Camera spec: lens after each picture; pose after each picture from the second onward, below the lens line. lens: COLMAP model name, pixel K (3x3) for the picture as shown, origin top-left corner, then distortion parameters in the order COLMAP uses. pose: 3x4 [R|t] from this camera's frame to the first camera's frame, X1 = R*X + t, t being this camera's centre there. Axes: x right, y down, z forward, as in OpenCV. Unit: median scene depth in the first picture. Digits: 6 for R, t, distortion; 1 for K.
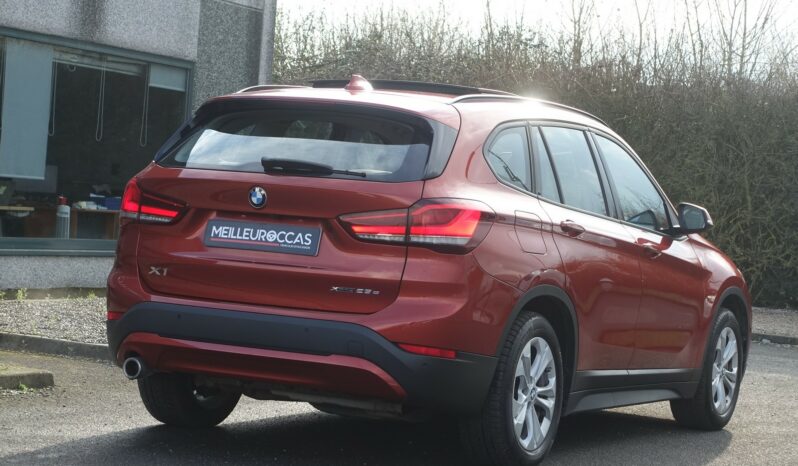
lens RADIAL K [[1695.4, 0, 399.8], [0, 1695.4, 231.7], [0, 0, 1]] dist [-0.084227, 0.000000]
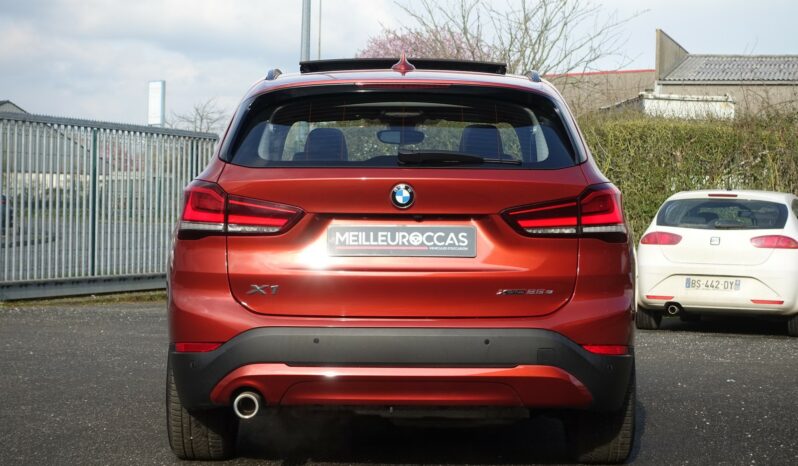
lens RADIAL K [[1534.6, 0, 406.1], [0, 1534.6, 236.7], [0, 0, 1]] dist [-0.039487, 0.000000]
pose [[0.900359, -0.079497, 0.427825, -0.421881], [0.065756, 0.996736, 0.046827, -0.036155], [-0.430151, -0.014029, 0.902648, 0.284508]]
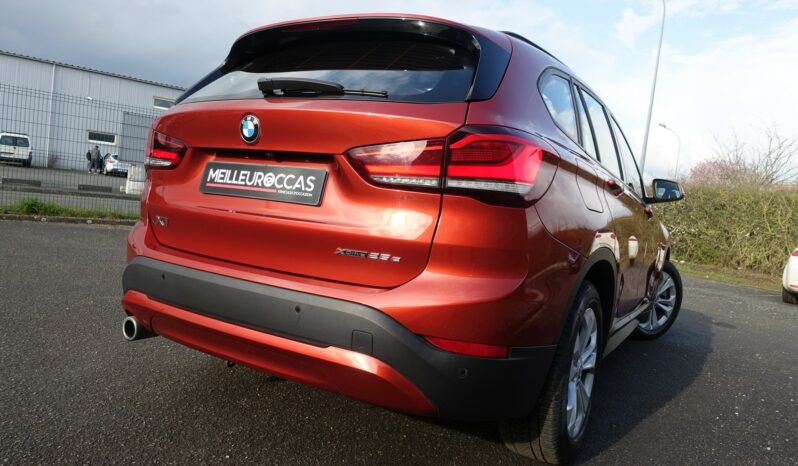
lens RADIAL K [[539.9, 0, 398.9], [0, 539.9, 229.8], [0, 0, 1]] dist [-0.012732, 0.004590]
pose [[0.996222, 0.025850, -0.082906, 0.005405], [-0.022814, 0.999041, 0.037365, 0.014972], [0.083792, -0.035333, 0.995857, 0.757877]]
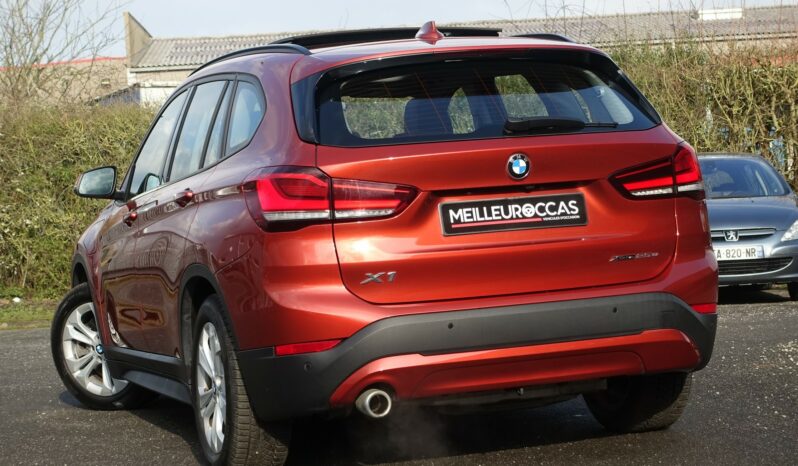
lens RADIAL K [[1695.4, 0, 394.9], [0, 1695.4, 232.6], [0, 0, 1]] dist [-0.084227, 0.000000]
pose [[0.710688, -0.142975, 0.688826, -0.705458], [0.128159, 0.989058, 0.073065, -0.056578], [-0.691736, 0.036353, 0.721235, 0.441208]]
